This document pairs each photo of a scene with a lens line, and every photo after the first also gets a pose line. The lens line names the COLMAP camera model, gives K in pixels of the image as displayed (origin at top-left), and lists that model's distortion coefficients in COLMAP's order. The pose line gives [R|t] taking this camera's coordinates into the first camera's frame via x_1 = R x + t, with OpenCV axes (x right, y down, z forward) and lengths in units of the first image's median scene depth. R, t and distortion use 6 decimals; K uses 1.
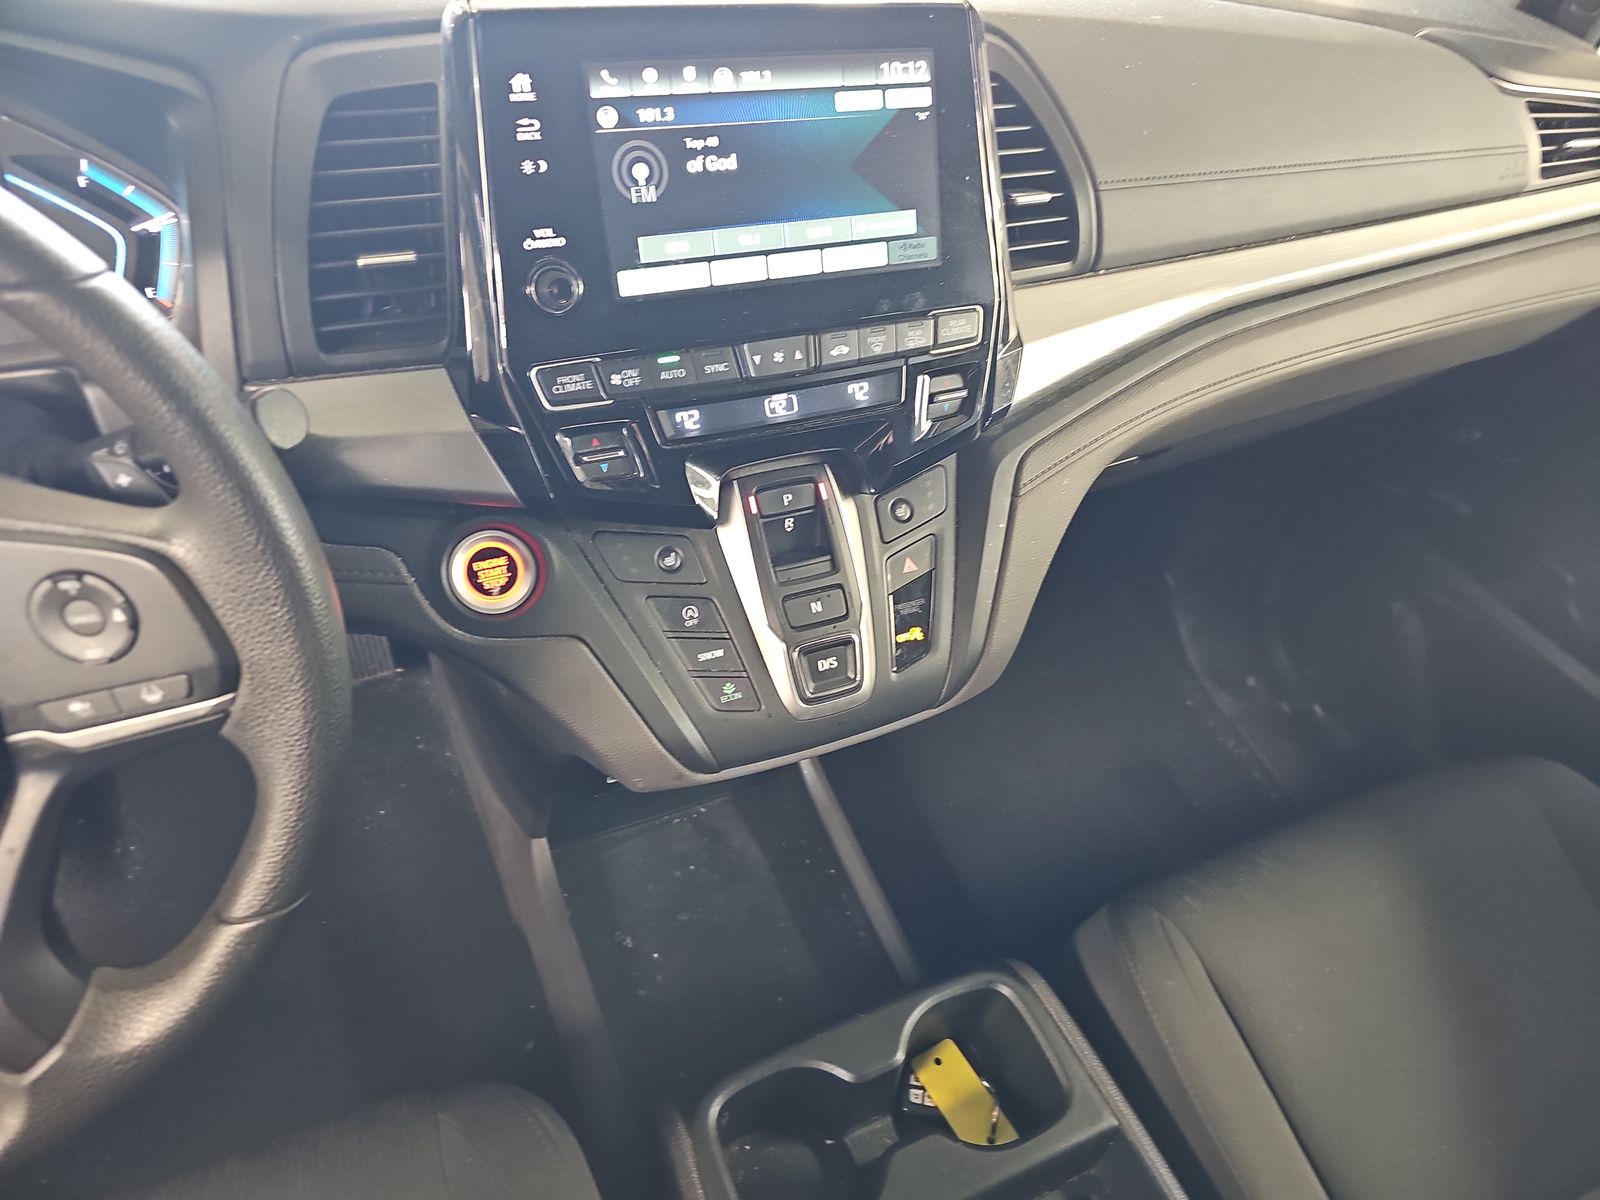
lens RADIAL K [[1060.7, 0, 800.0], [0, 1060.7, 598.6], [0, 0, 1]] dist [0.020162, -0.007230]
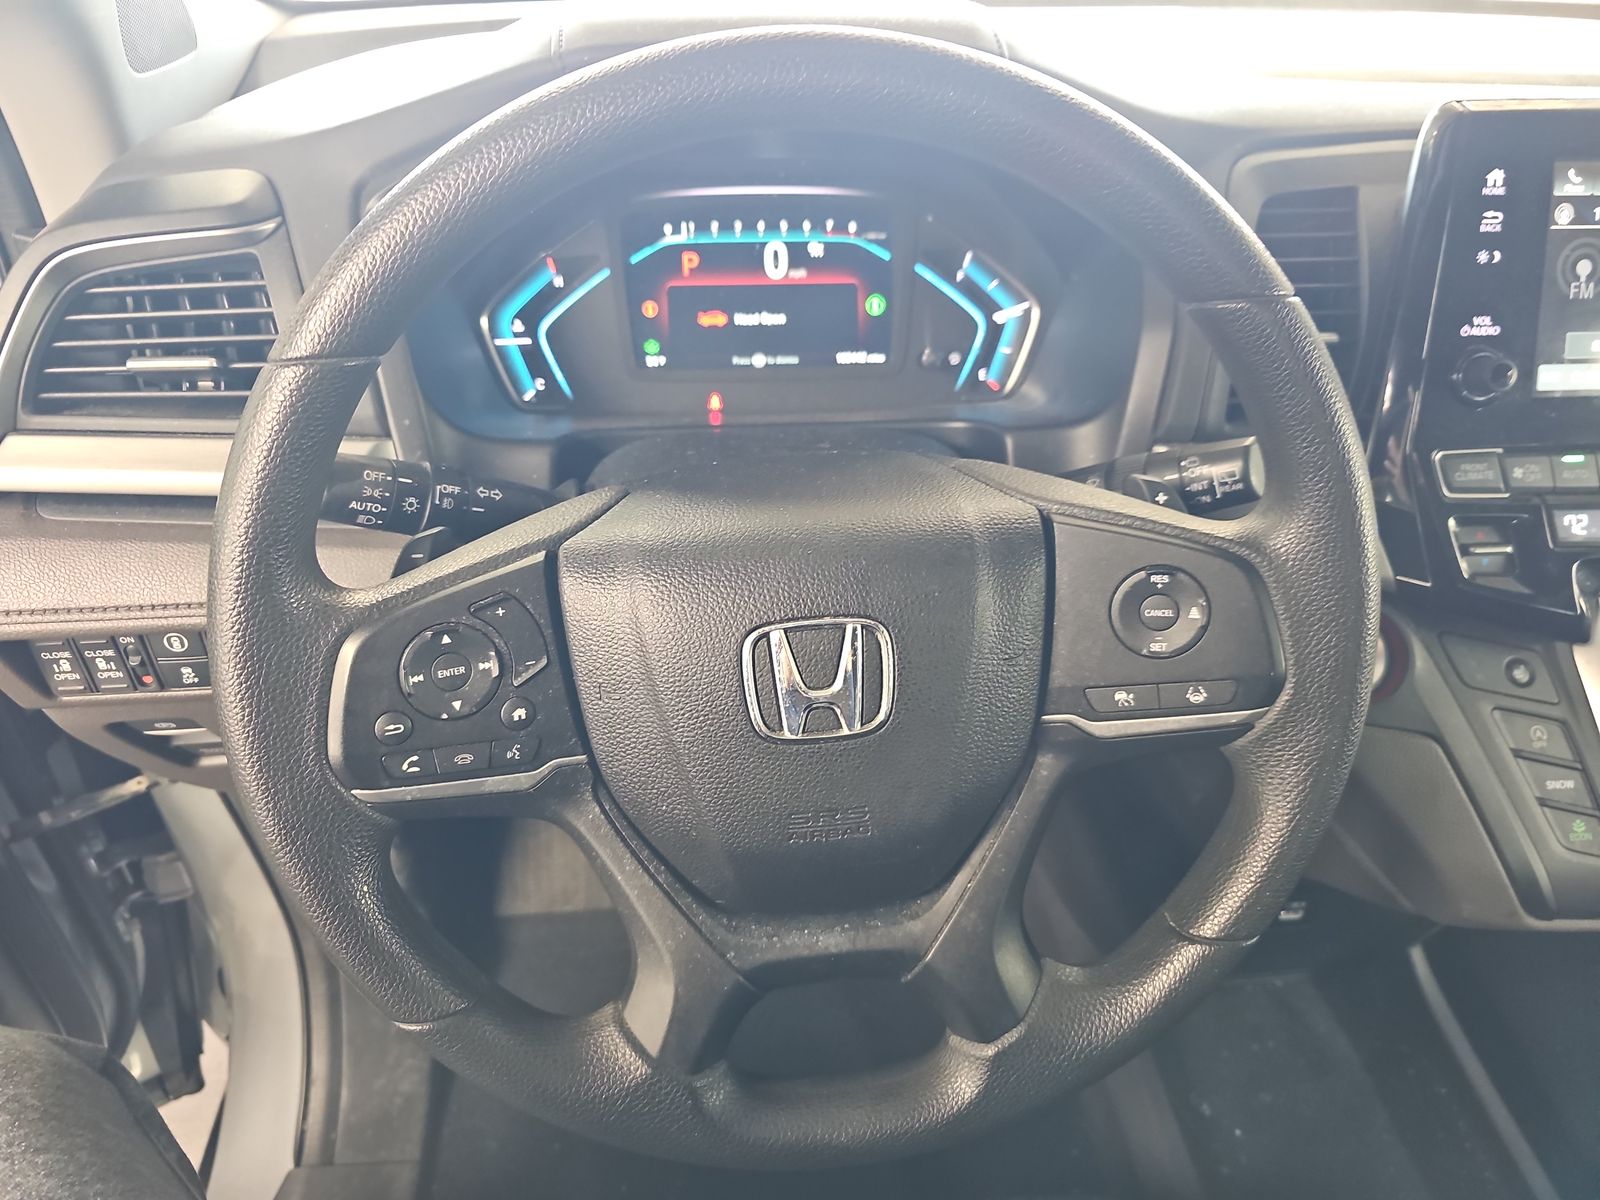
lens RADIAL K [[1060.7, 0, 794.0], [0, 1060.7, 592.7], [0, 0, 1]] dist [0.020162, -0.007230]
pose [[0.943673, 0.120111, -0.308309, -0.495028], [-0.170502, 0.975071, -0.142008, 0.152292], [0.283567, 0.186576, 0.940627, -0.074693]]
